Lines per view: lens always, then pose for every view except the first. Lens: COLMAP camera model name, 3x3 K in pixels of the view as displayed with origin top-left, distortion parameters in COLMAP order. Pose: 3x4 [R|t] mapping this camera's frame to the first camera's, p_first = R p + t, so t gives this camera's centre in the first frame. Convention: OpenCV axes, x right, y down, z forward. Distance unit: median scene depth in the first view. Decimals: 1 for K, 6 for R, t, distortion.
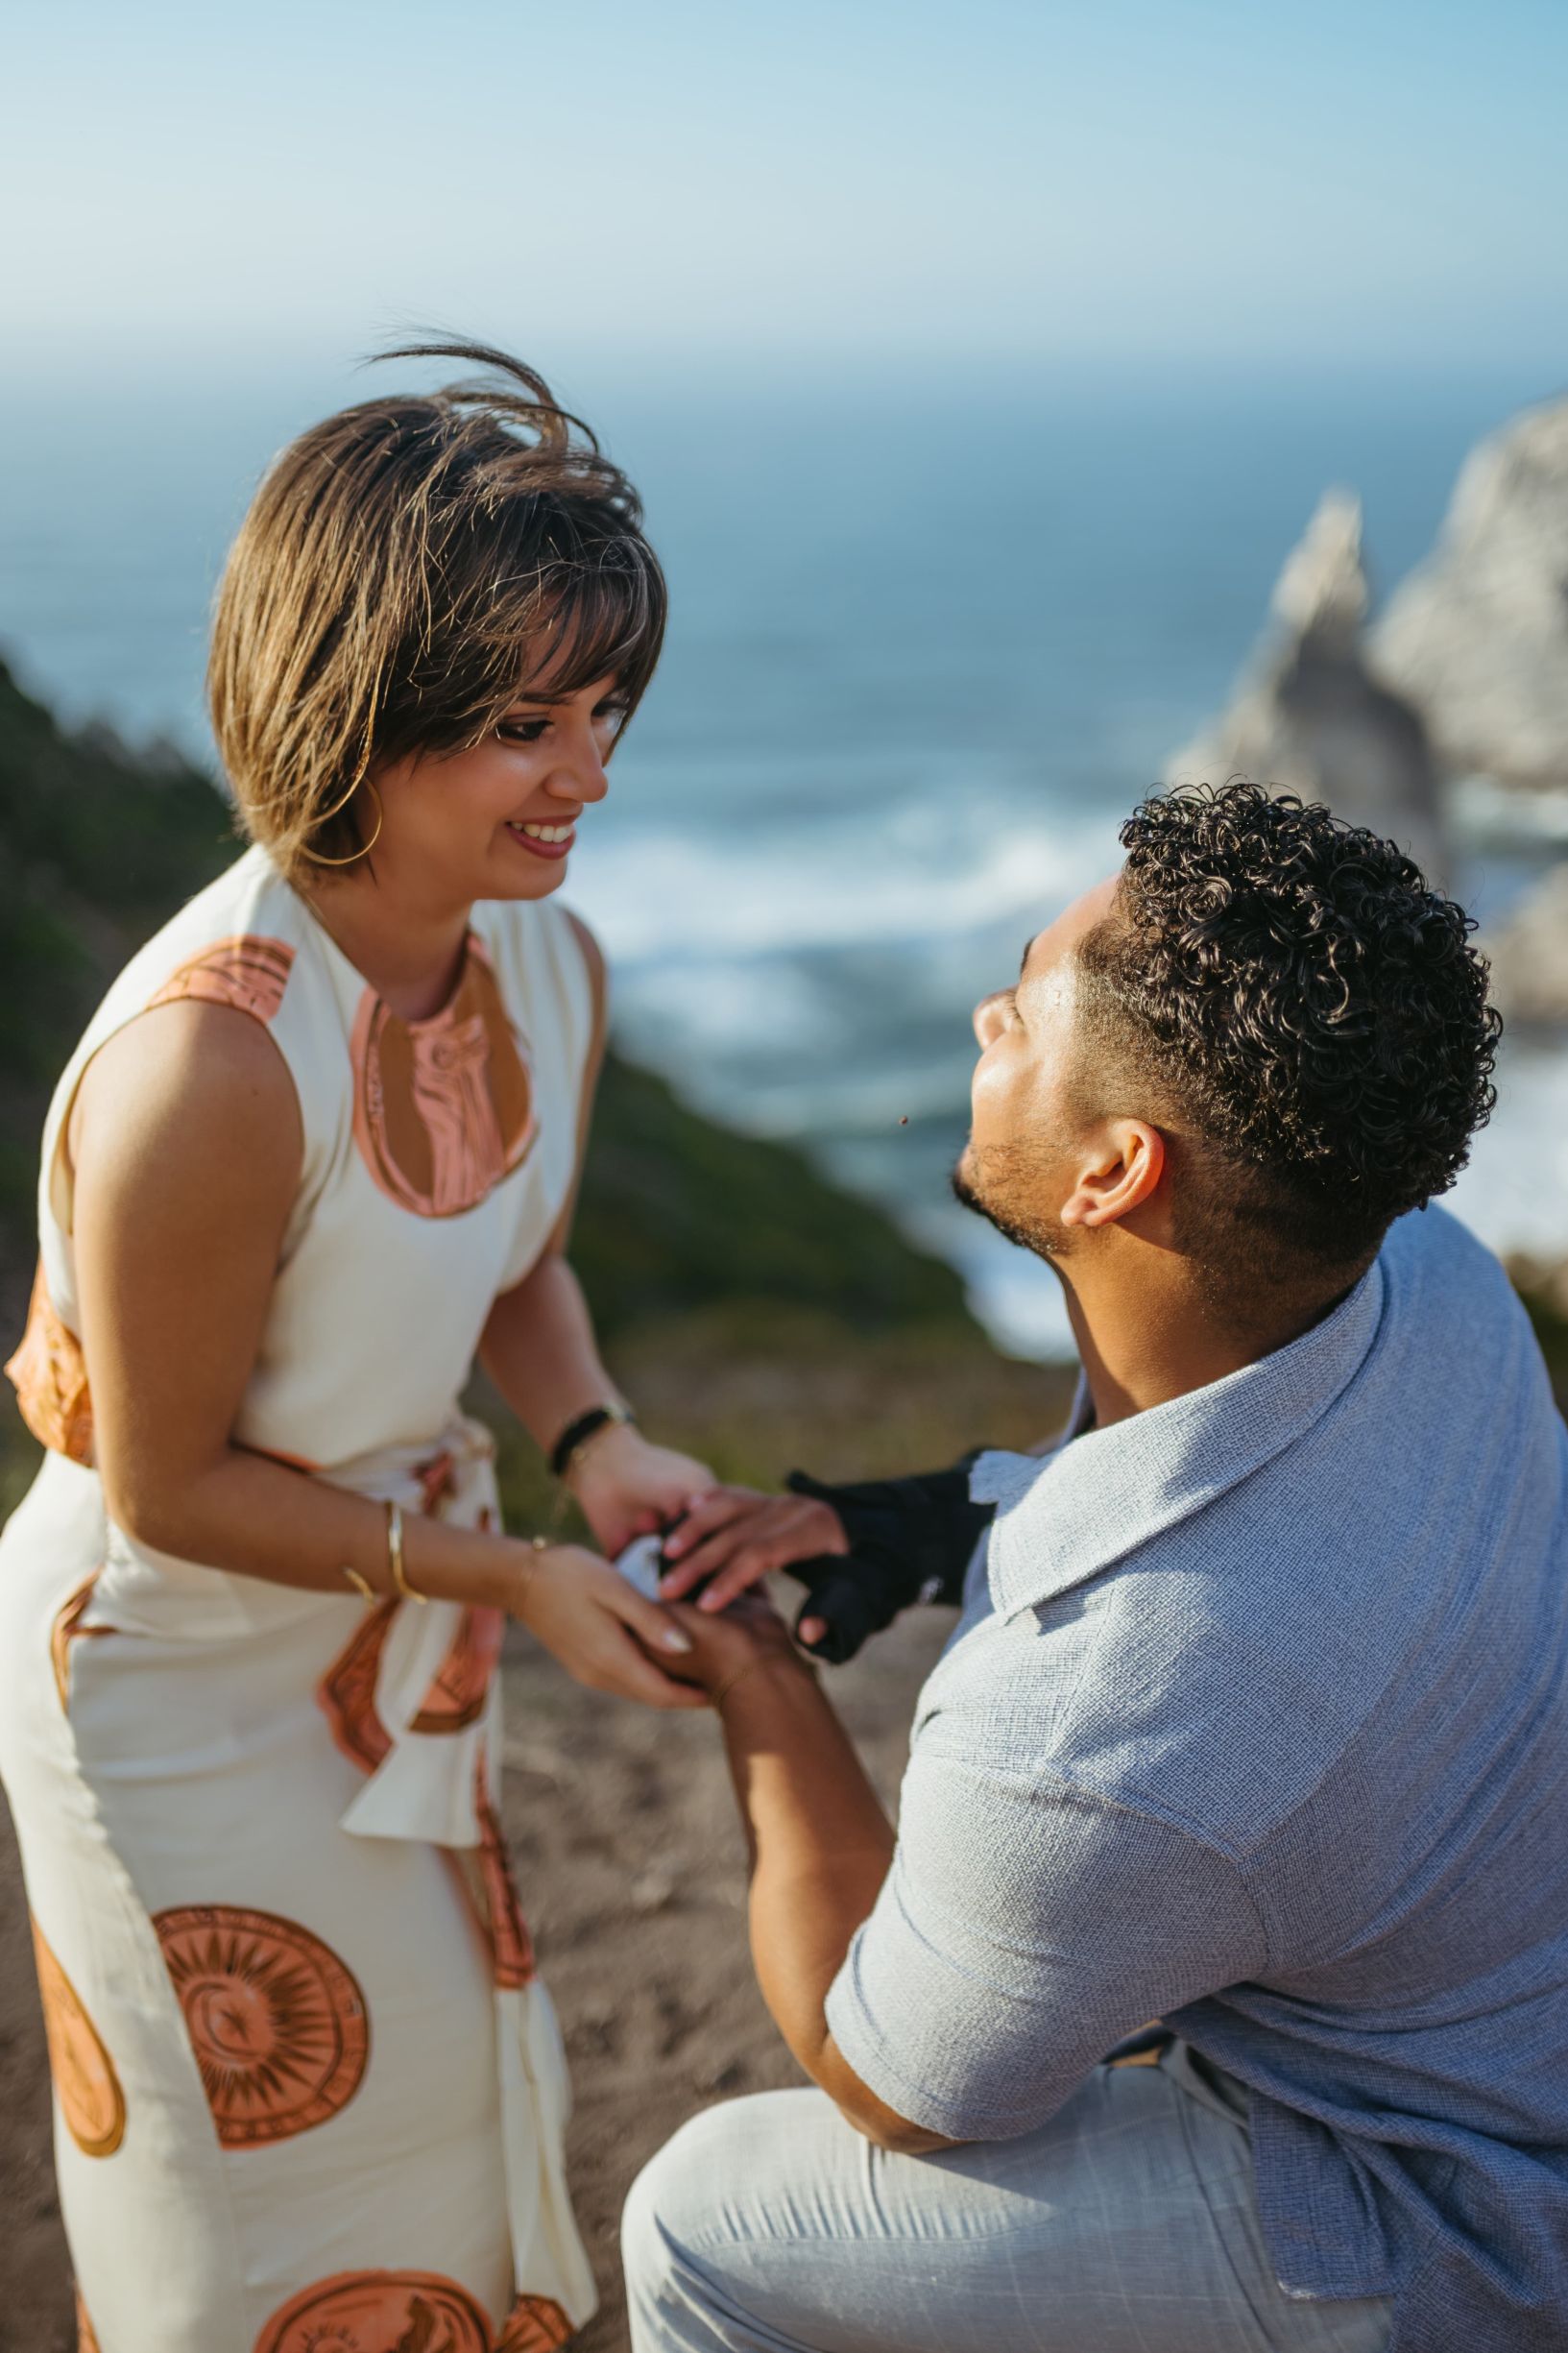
lens RADIAL K [[2316.4, 0, 788.6], [0, 2316.4, 1079.8], [0, 0, 1]] dist [-0.009753, 0.008927]
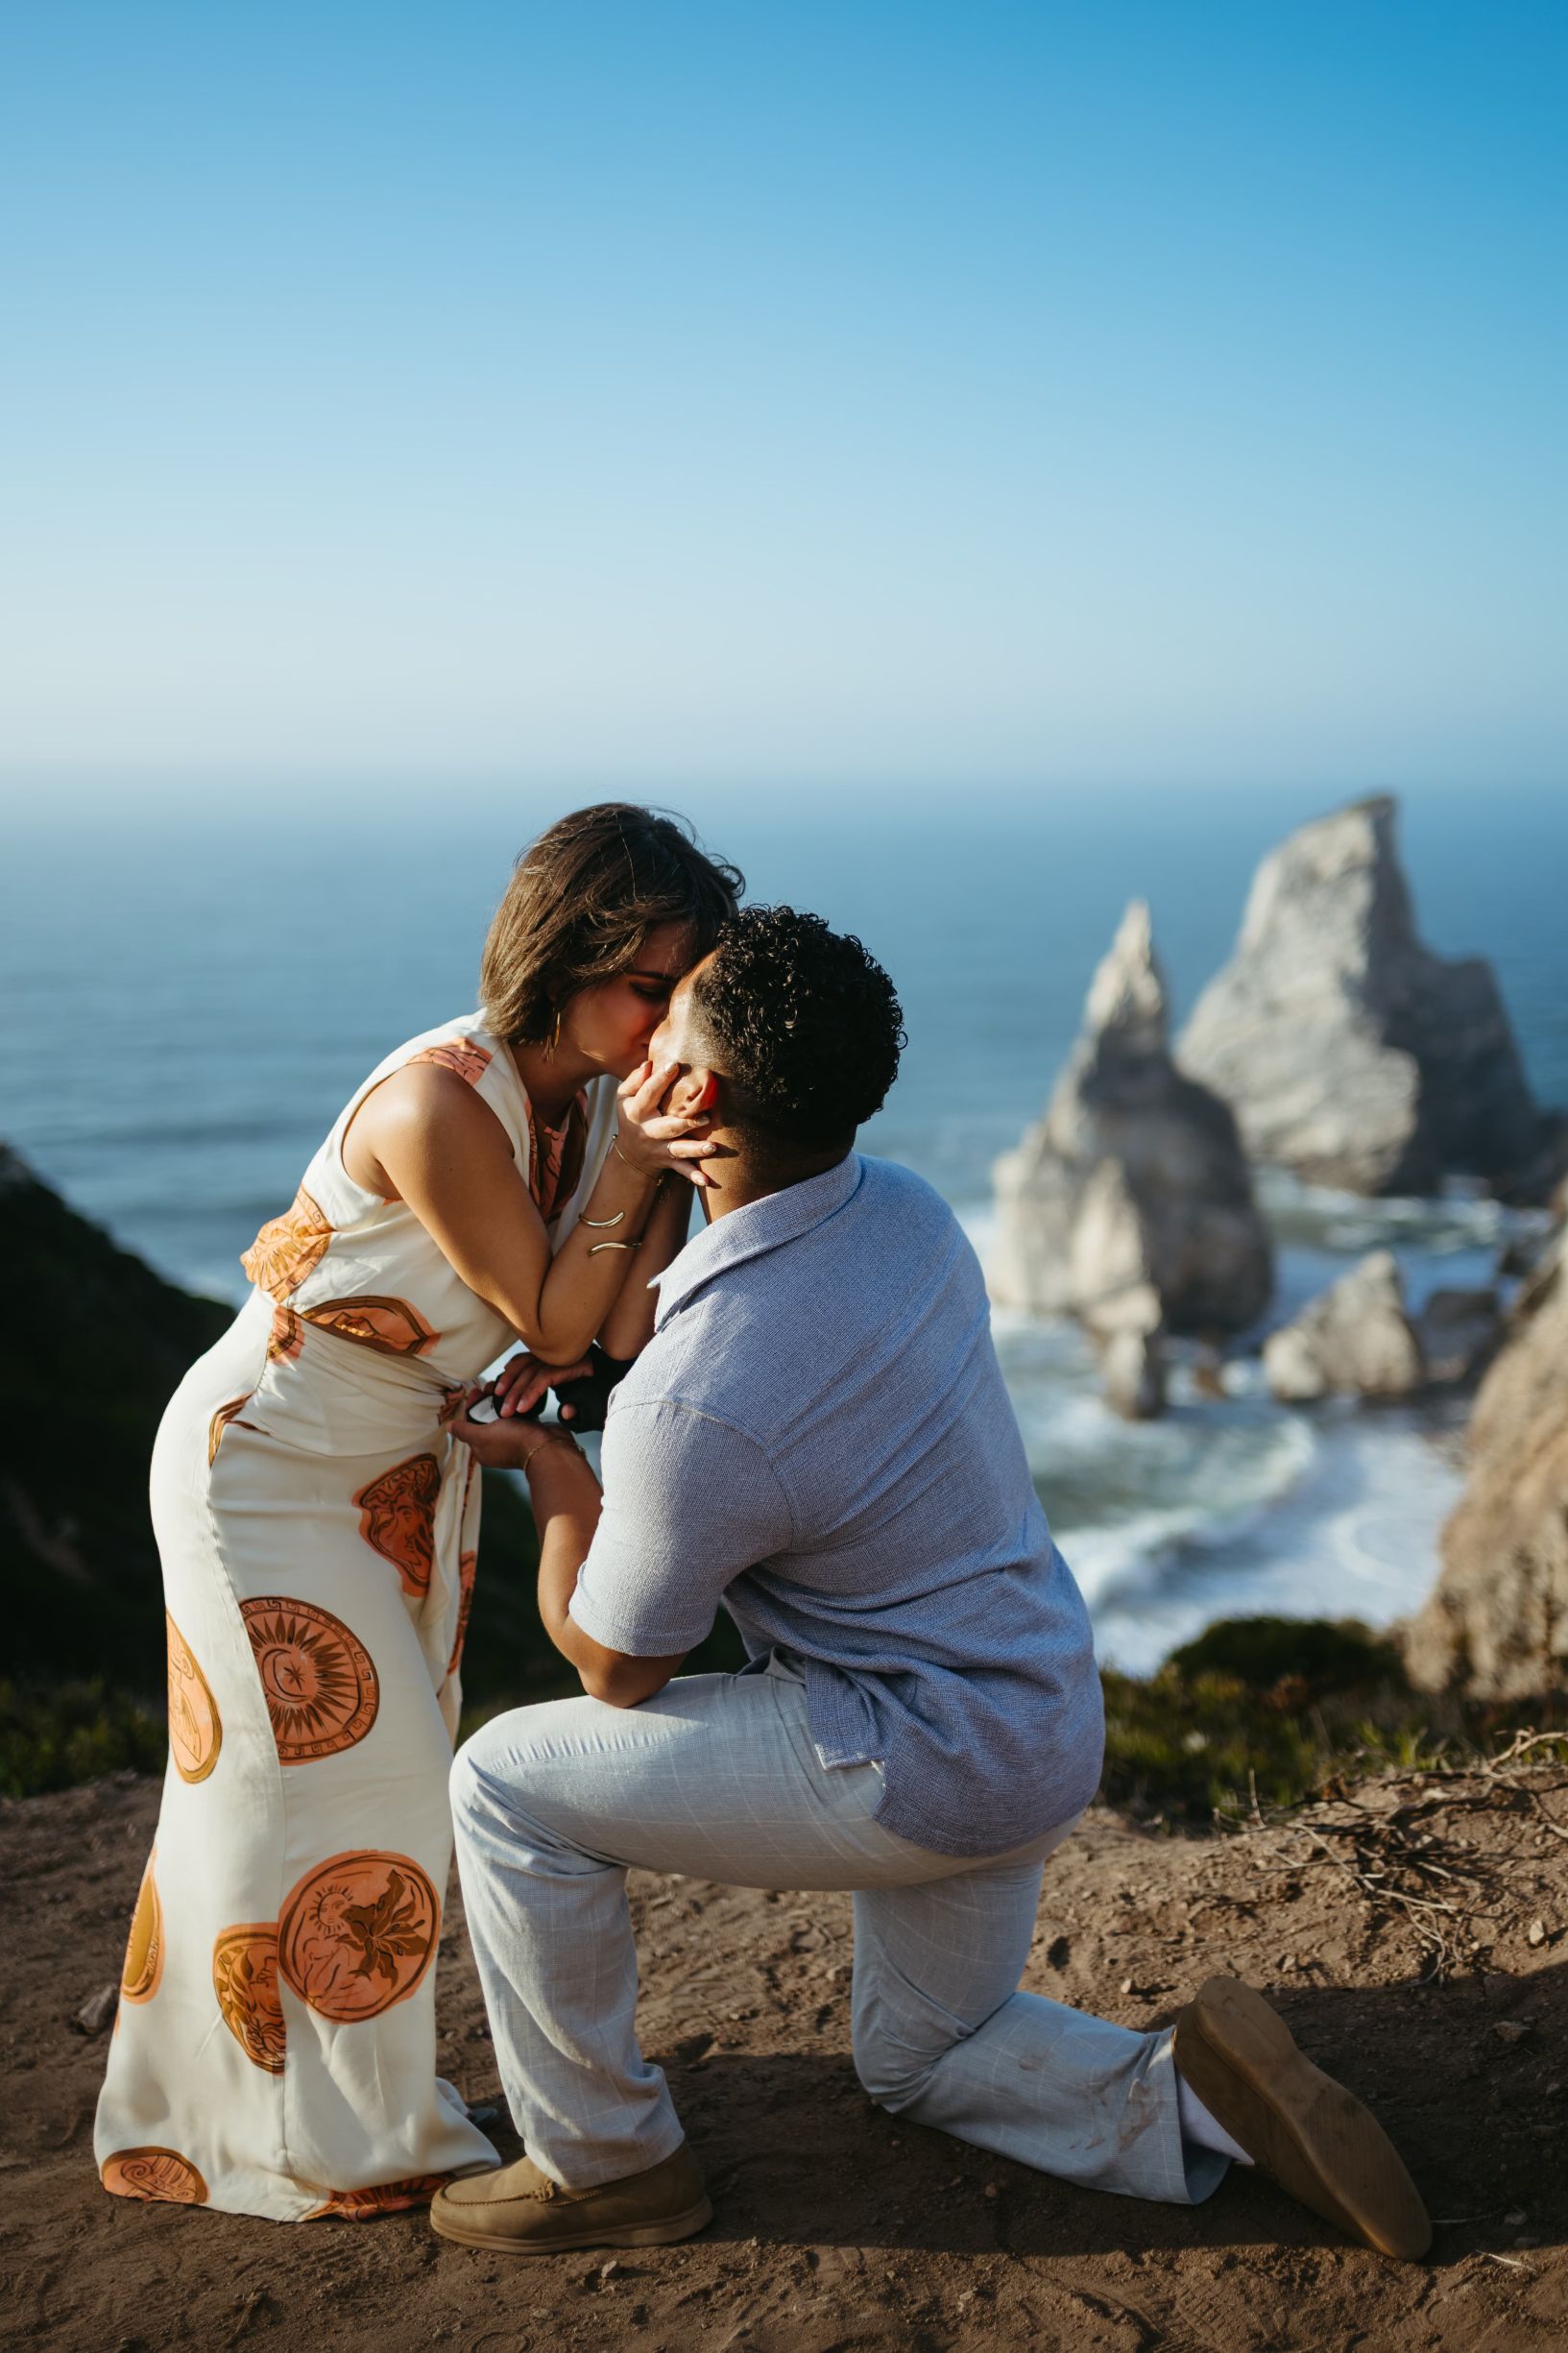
lens RADIAL K [[2291.5, 0, 810.7], [0, 2291.5, 1074.7], [0, 0, 1]] dist [-0.017503, 0.027769]
pose [[0.996339, 0.002144, 0.085465, 0.051322], [0.012601, 0.985084, -0.171609, 0.298372], [-0.084559, 0.172058, 0.981451, -0.810773]]
